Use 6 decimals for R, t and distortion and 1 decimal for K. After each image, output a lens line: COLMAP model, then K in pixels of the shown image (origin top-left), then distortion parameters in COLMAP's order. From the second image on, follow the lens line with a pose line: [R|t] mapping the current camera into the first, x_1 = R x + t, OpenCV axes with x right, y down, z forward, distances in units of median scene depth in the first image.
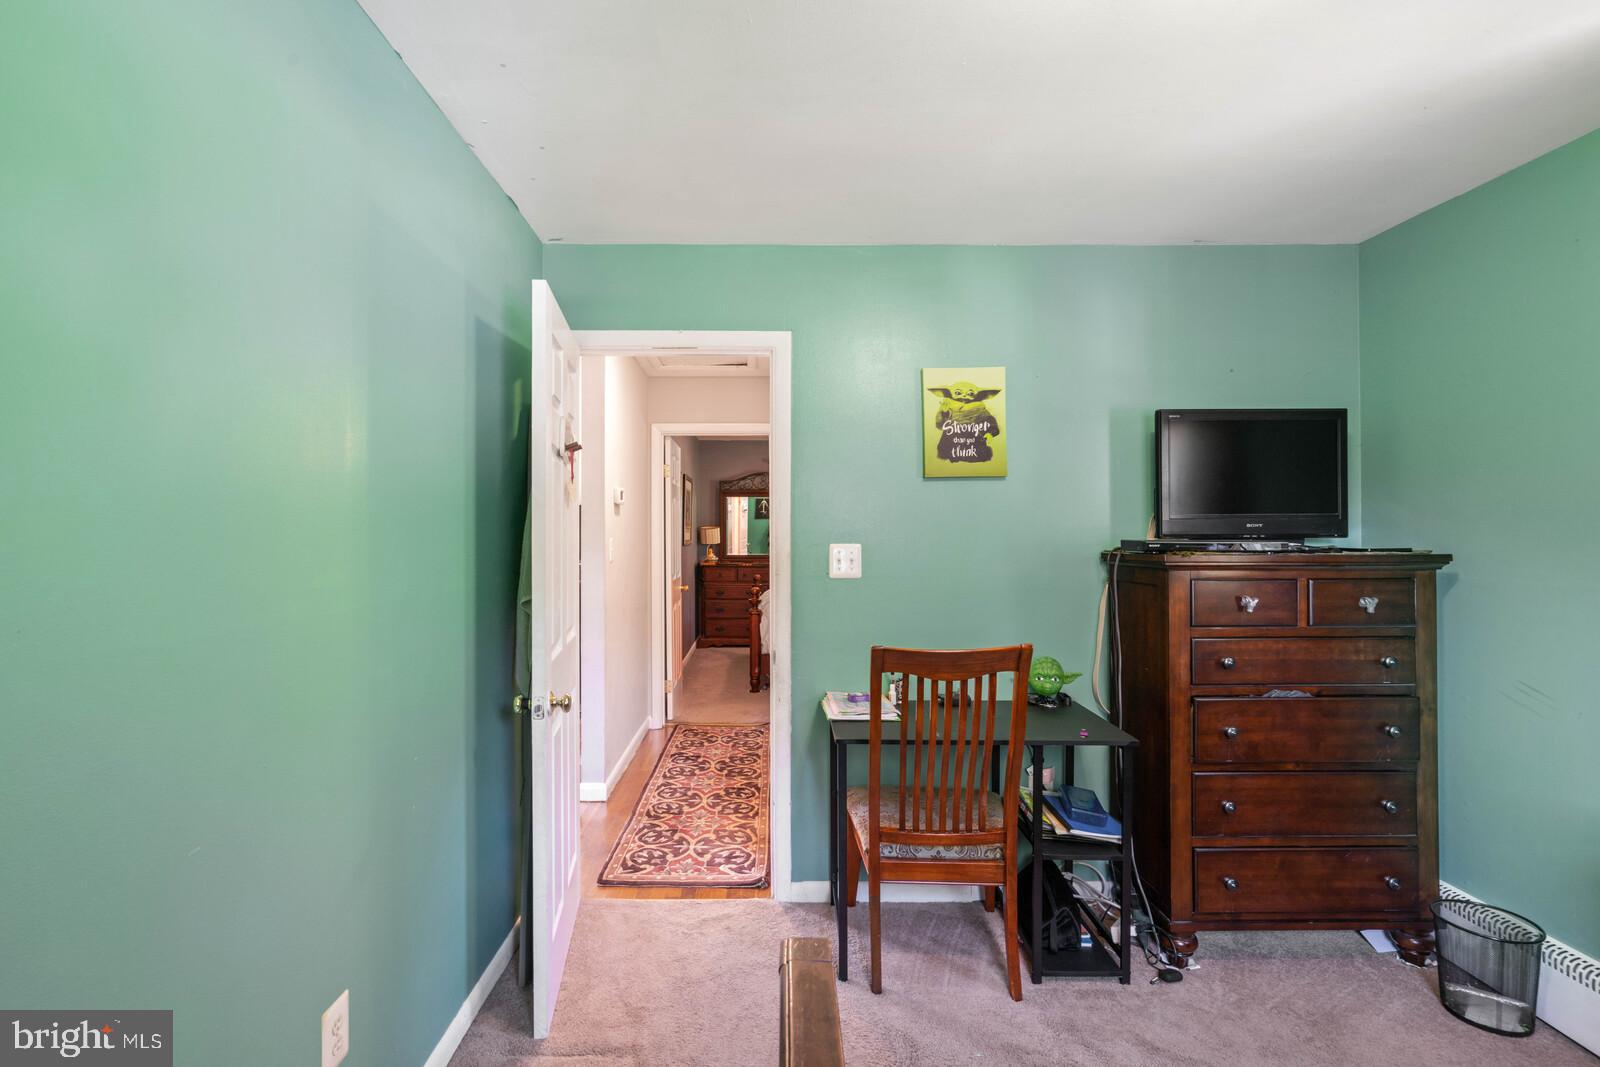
lens RADIAL K [[731.1, 0, 795.8], [0, 731.1, 532.2], [0, 0, 1]] dist [-0.000808, 0.000642]
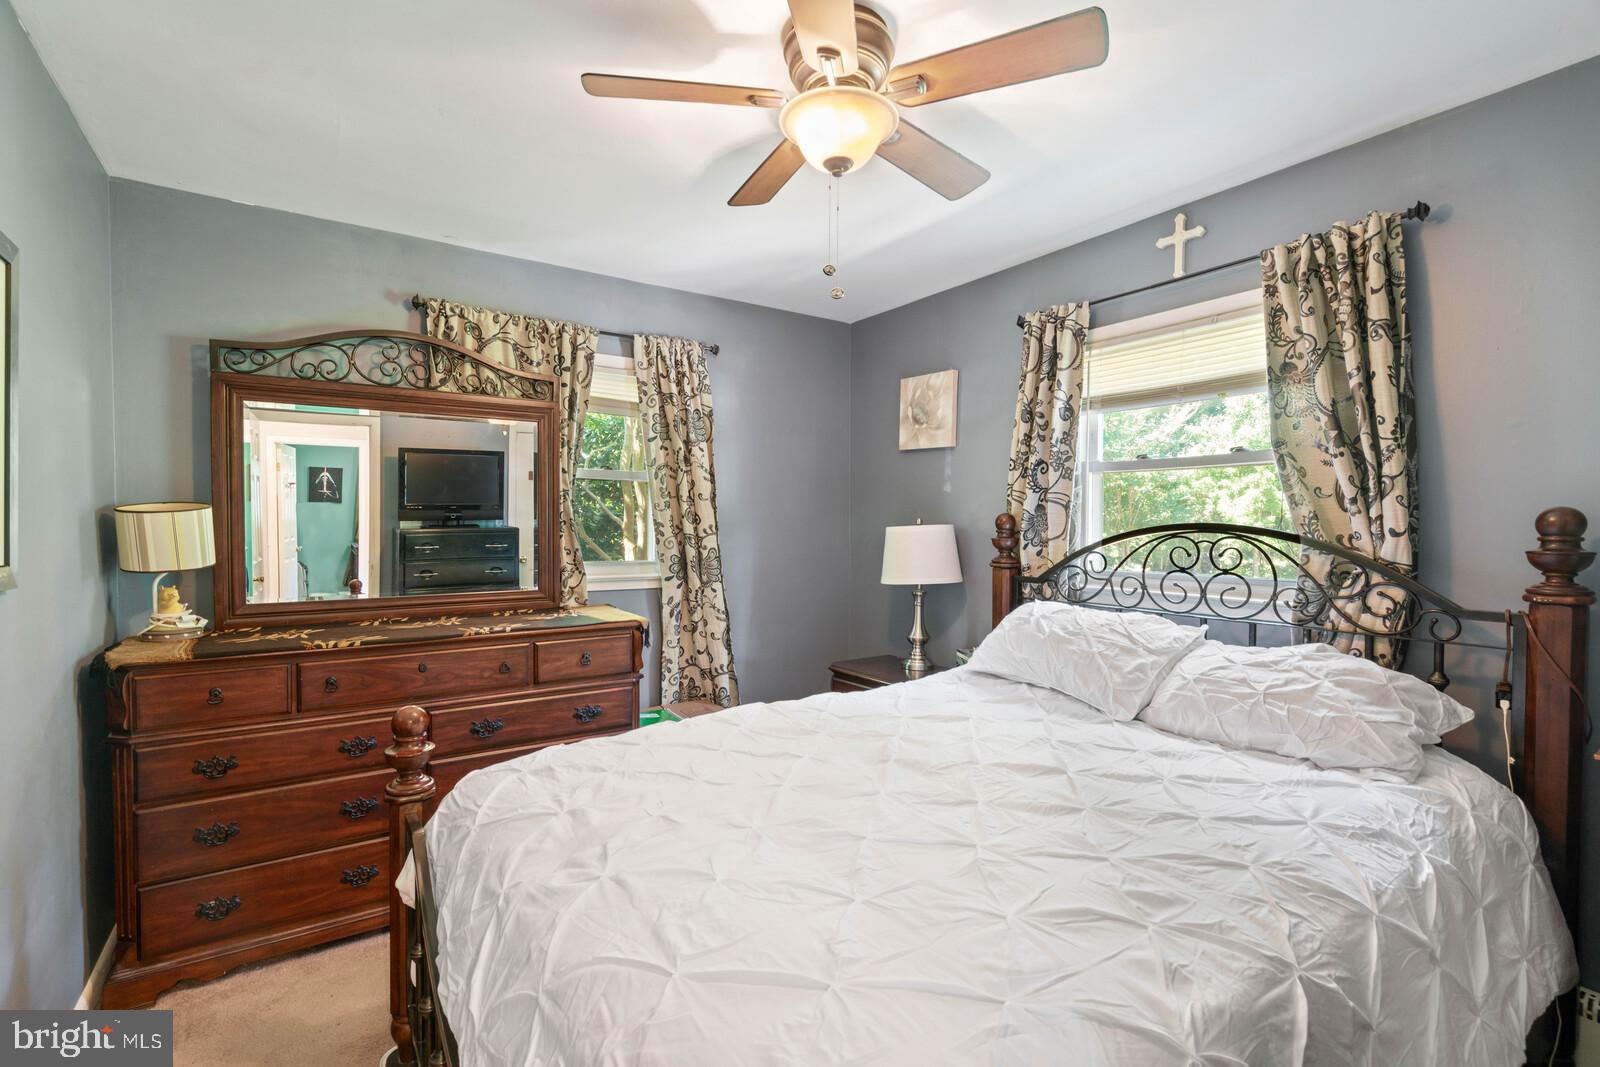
lens RADIAL K [[731.1, 0, 799.3], [0, 731.1, 530.9], [0, 0, 1]] dist [-0.000808, 0.000642]
pose [[0.847305, -0.006655, 0.531066, -0.063927], [-0.003190, 0.999840, 0.017619, -0.003101], [-0.531098, -0.016623, 0.847147, 0.658312]]
